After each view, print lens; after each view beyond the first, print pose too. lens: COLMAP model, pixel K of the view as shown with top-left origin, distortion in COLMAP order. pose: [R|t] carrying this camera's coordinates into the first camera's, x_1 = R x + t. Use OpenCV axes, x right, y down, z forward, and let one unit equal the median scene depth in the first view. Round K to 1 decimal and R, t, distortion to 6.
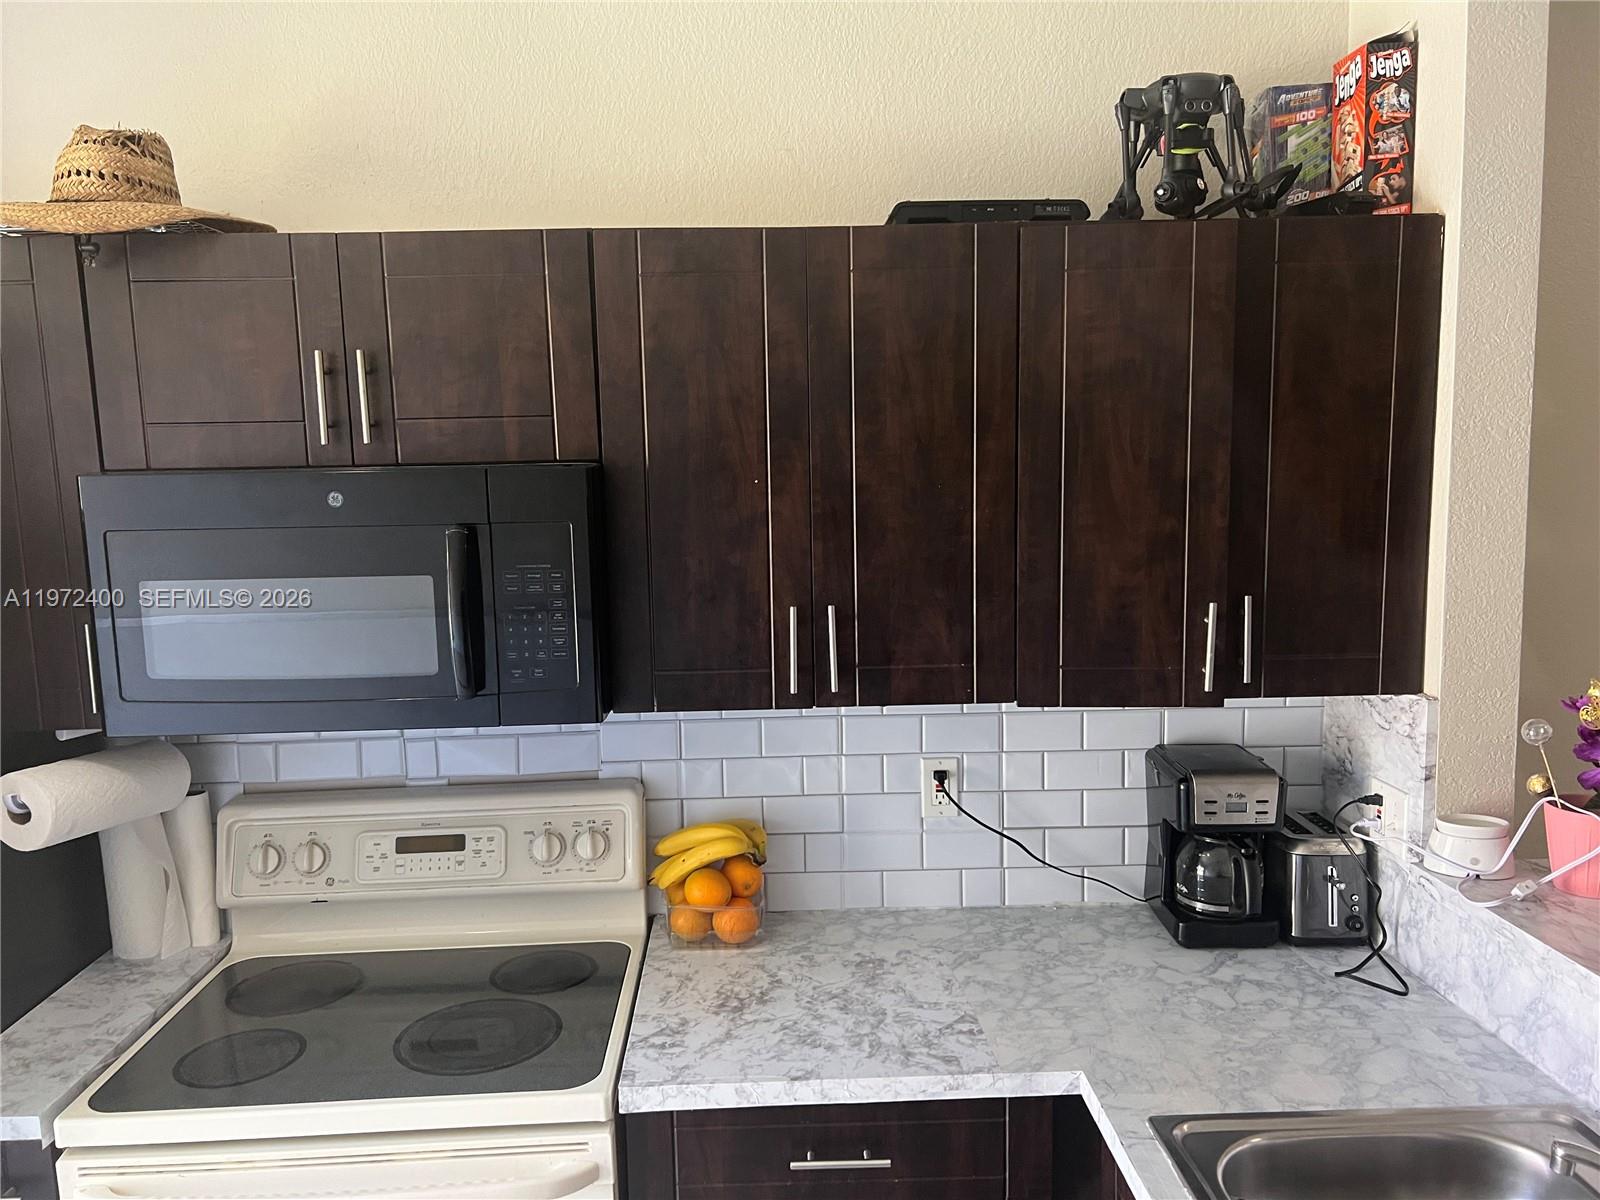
lens RADIAL K [[1208.9, 0, 794.4], [0, 1208.9, 610.4], [0, 0, 1]] dist [0.053230, -0.066244]
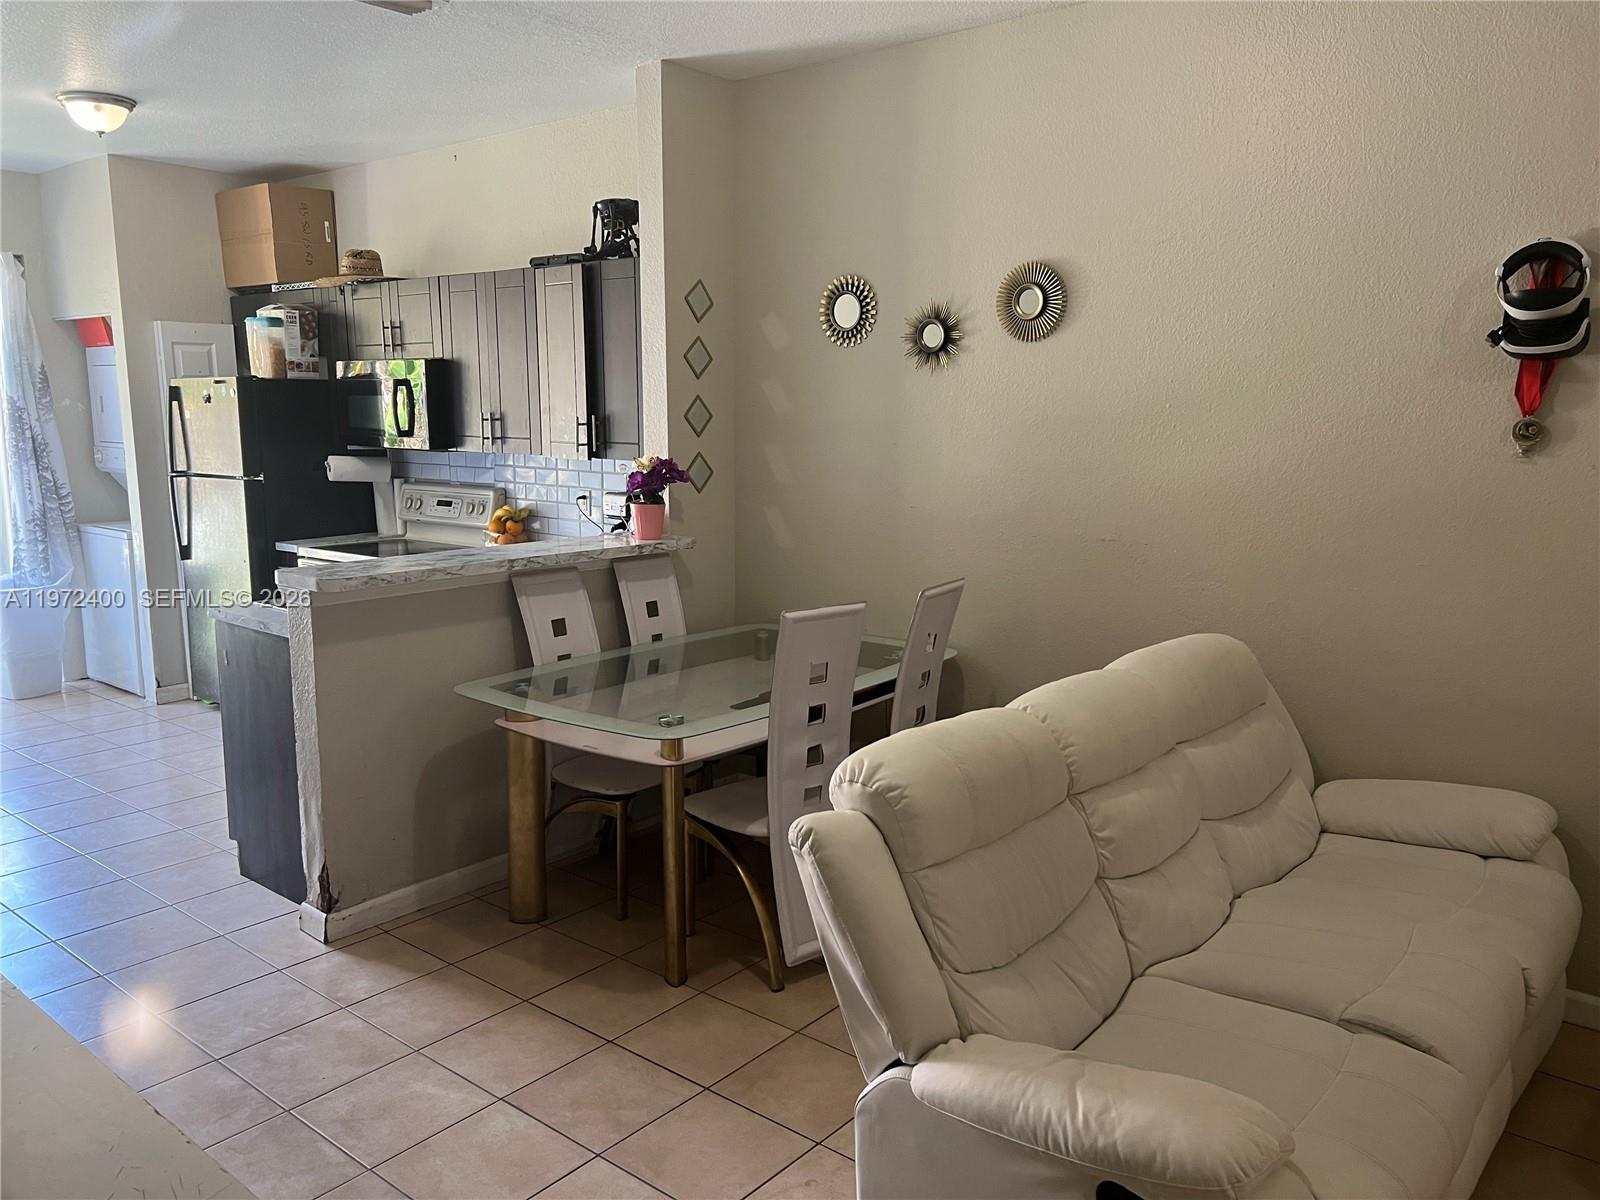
lens RADIAL K [[1207.3, 0, 803.6], [0, 1207.3, 607.6], [0, 0, 1]] dist [0.065197, -0.068595]
pose [[0.750863, 0.135033, -0.646507, 2.284059], [-0.101634, 0.990841, 0.088914, 0.110226], [0.652591, -0.001055, 0.757709, -0.577813]]
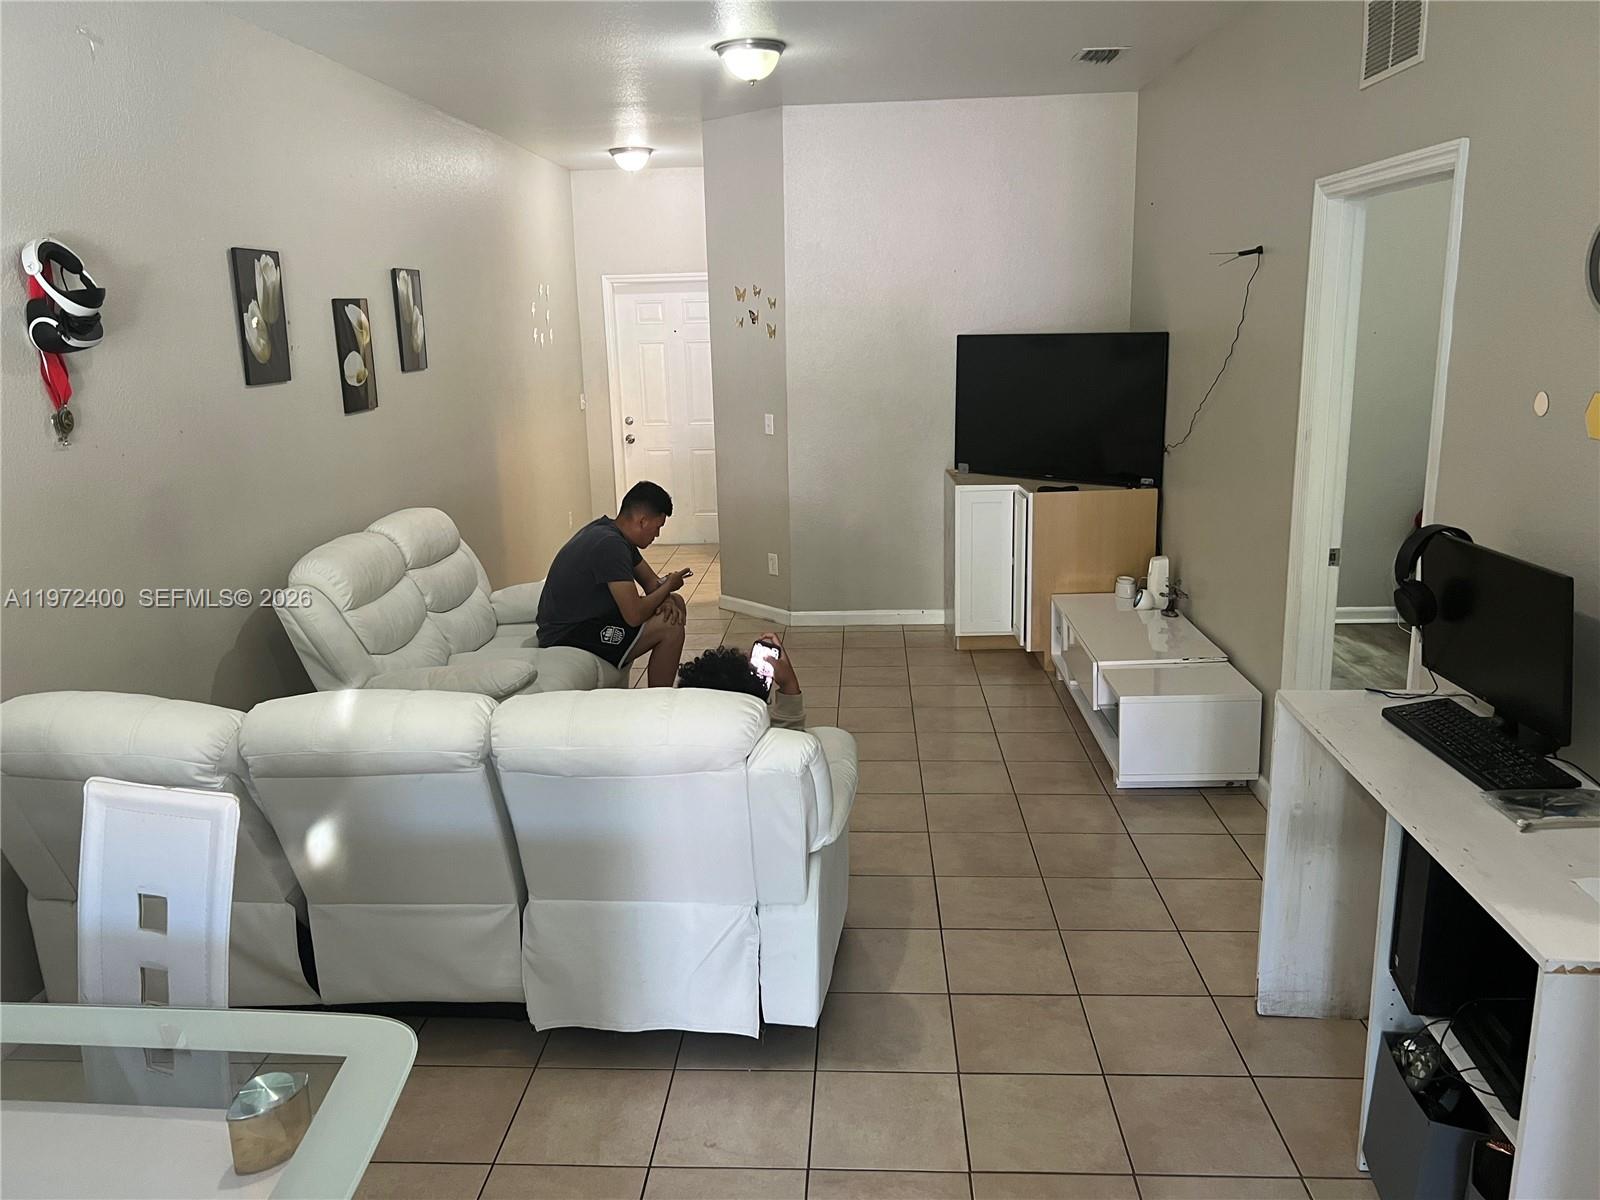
lens RADIAL K [[1205.0, 0, 799.5], [0, 1205.0, 592.0], [0, 0, 1]] dist [0.060687, -0.056874]
pose [[0.082408, -0.202412, 0.975827, 0.382653], [0.143530, 0.971360, 0.189364, -0.009251], [-0.986209, 0.124456, 0.109101, 0.057183]]
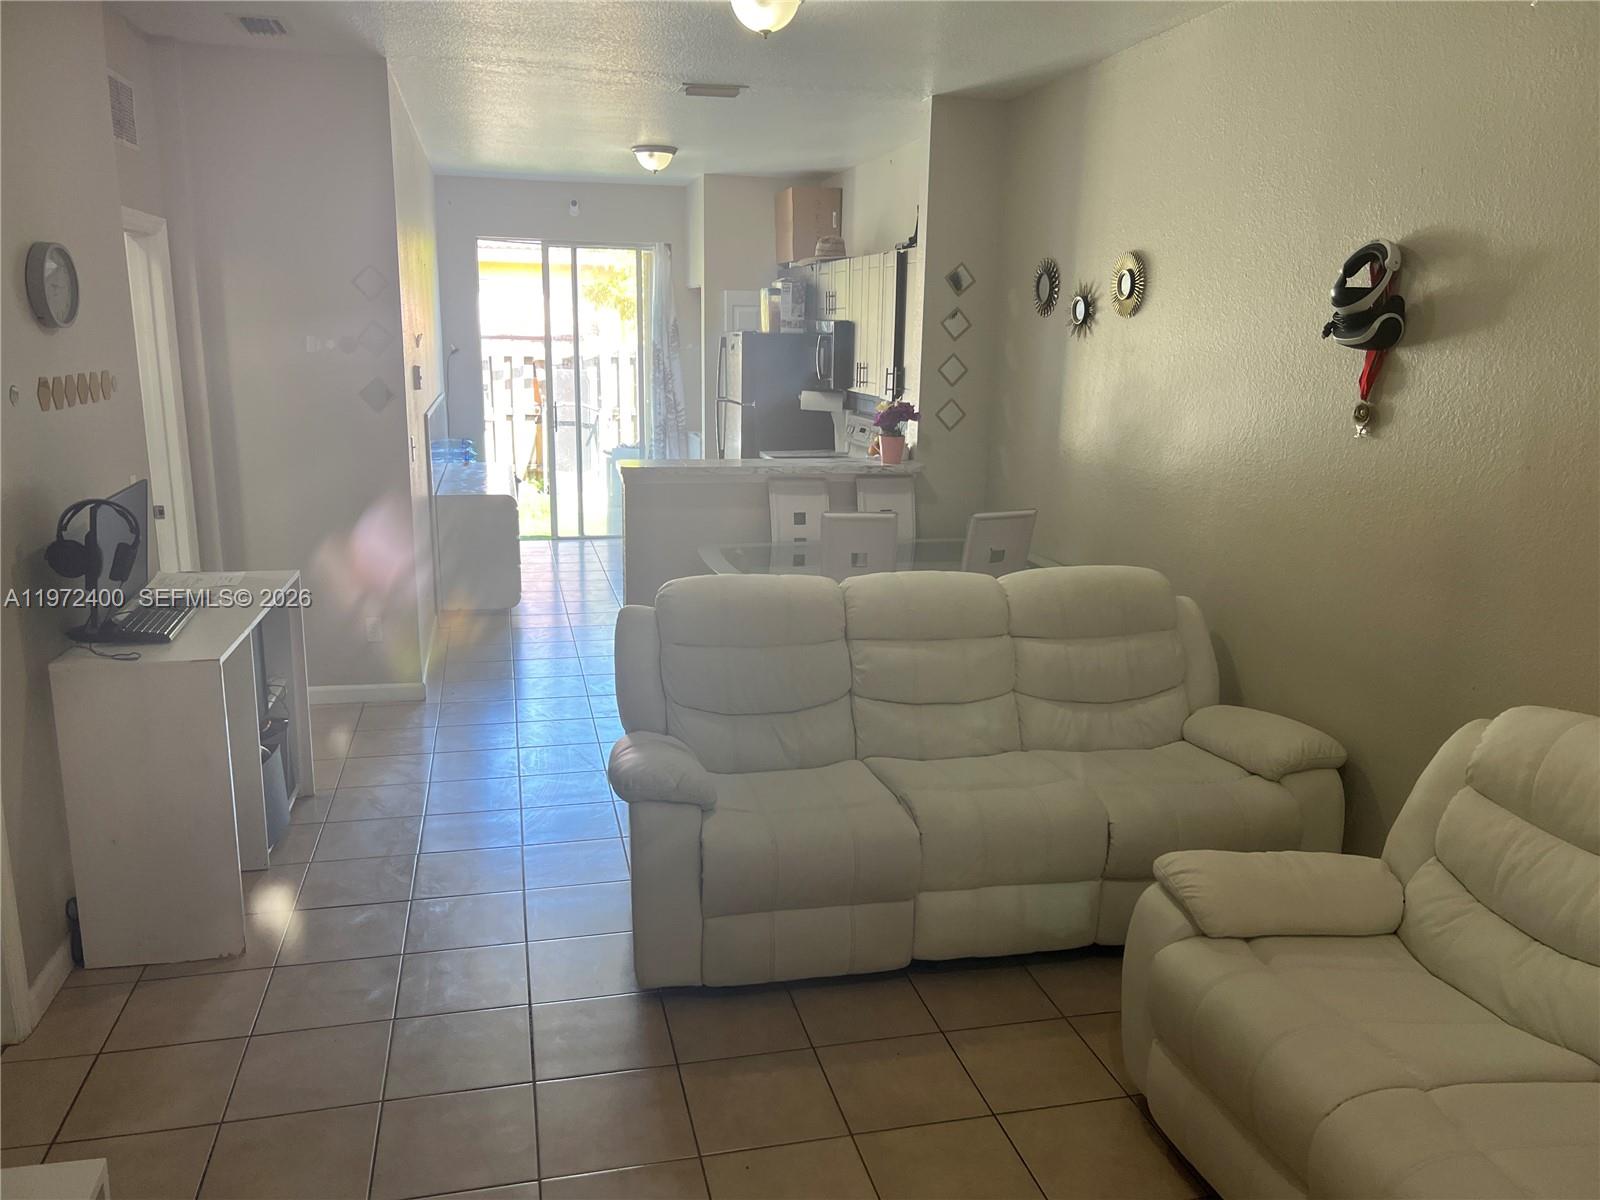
lens RADIAL K [[1208.9, 0, 794.4], [0, 1208.9, 610.4], [0, 0, 1]] dist [0.053230, -0.066244]
pose [[0.203356, 0.248970, -0.946922, 3.461294], [-0.142654, 0.964344, 0.222915, -0.065713], [0.968657, 0.089751, 0.231622, 0.037366]]
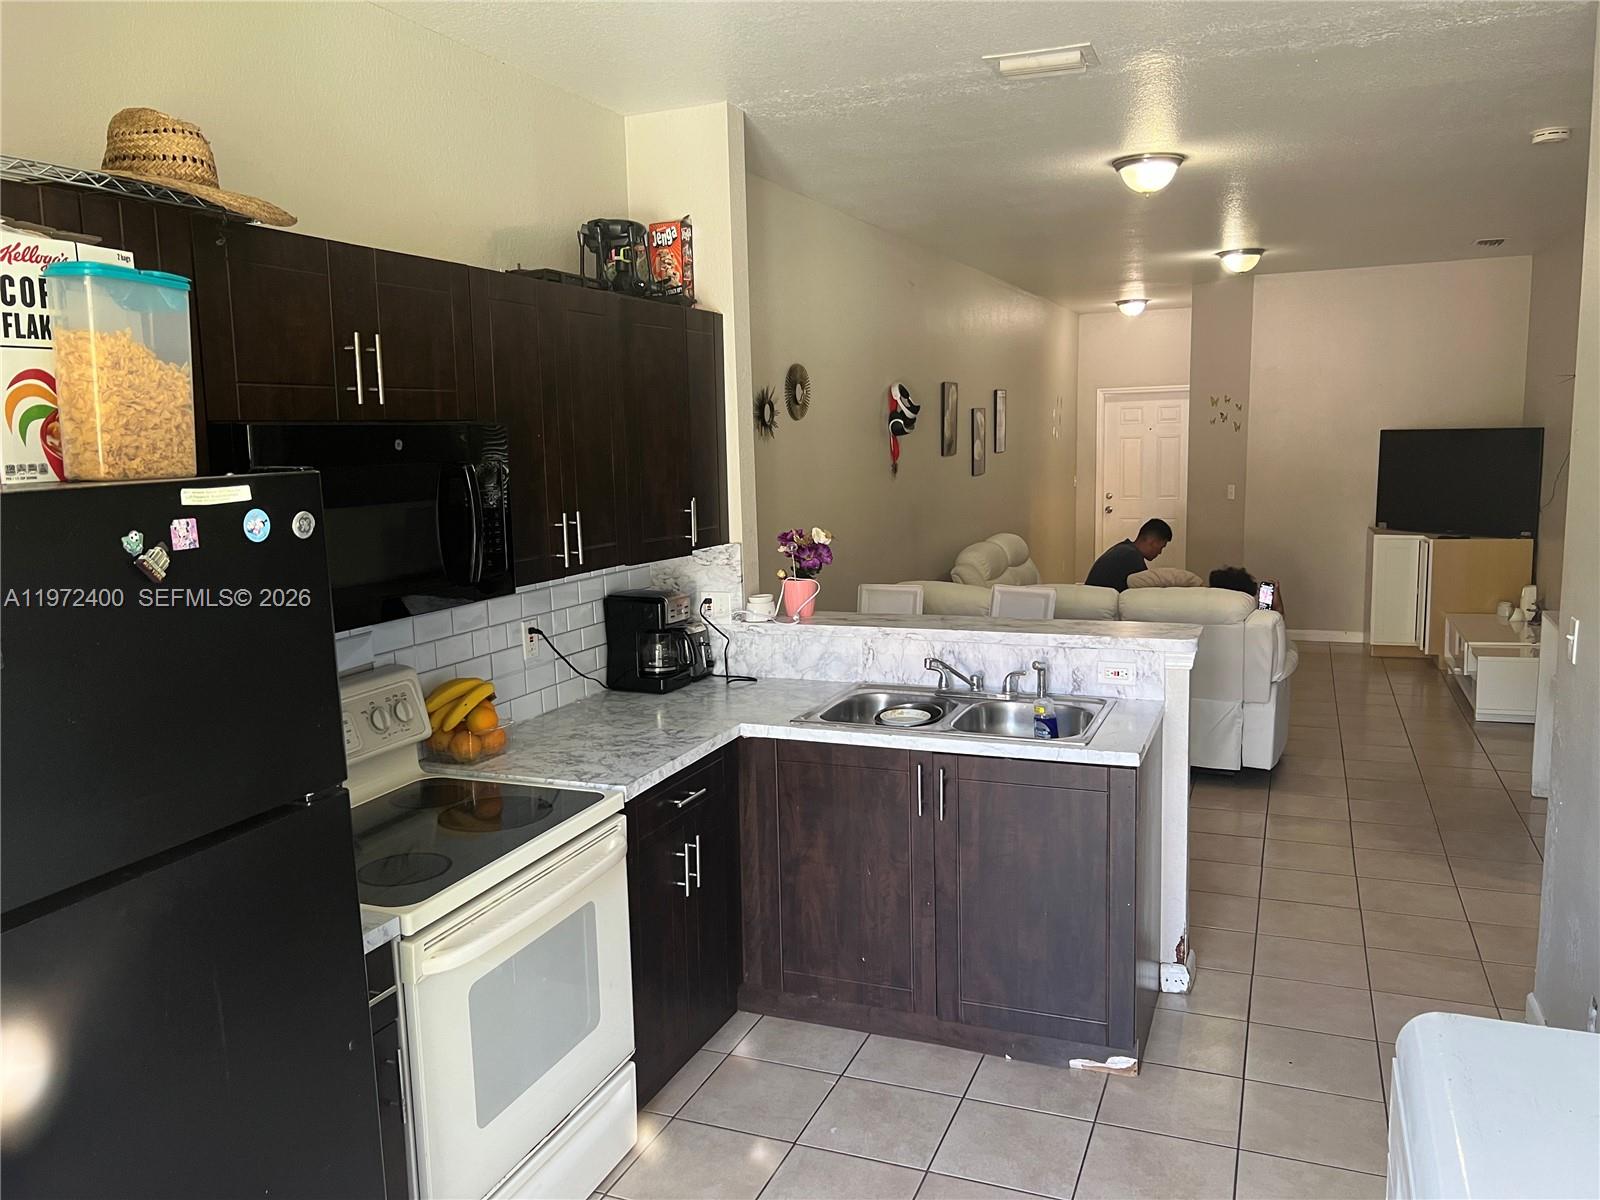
lens RADIAL K [[1218.4, 0, 800.0], [0, 1218.4, 600.0], [0, 0, 1]] dist [0.054105, -0.091223]
pose [[0.401339, -0.113566, 0.908862, -1.325696], [0.126880, 0.989610, 0.067628, 0.040481], [-0.907099, 0.088175, 0.411578, 0.042720]]
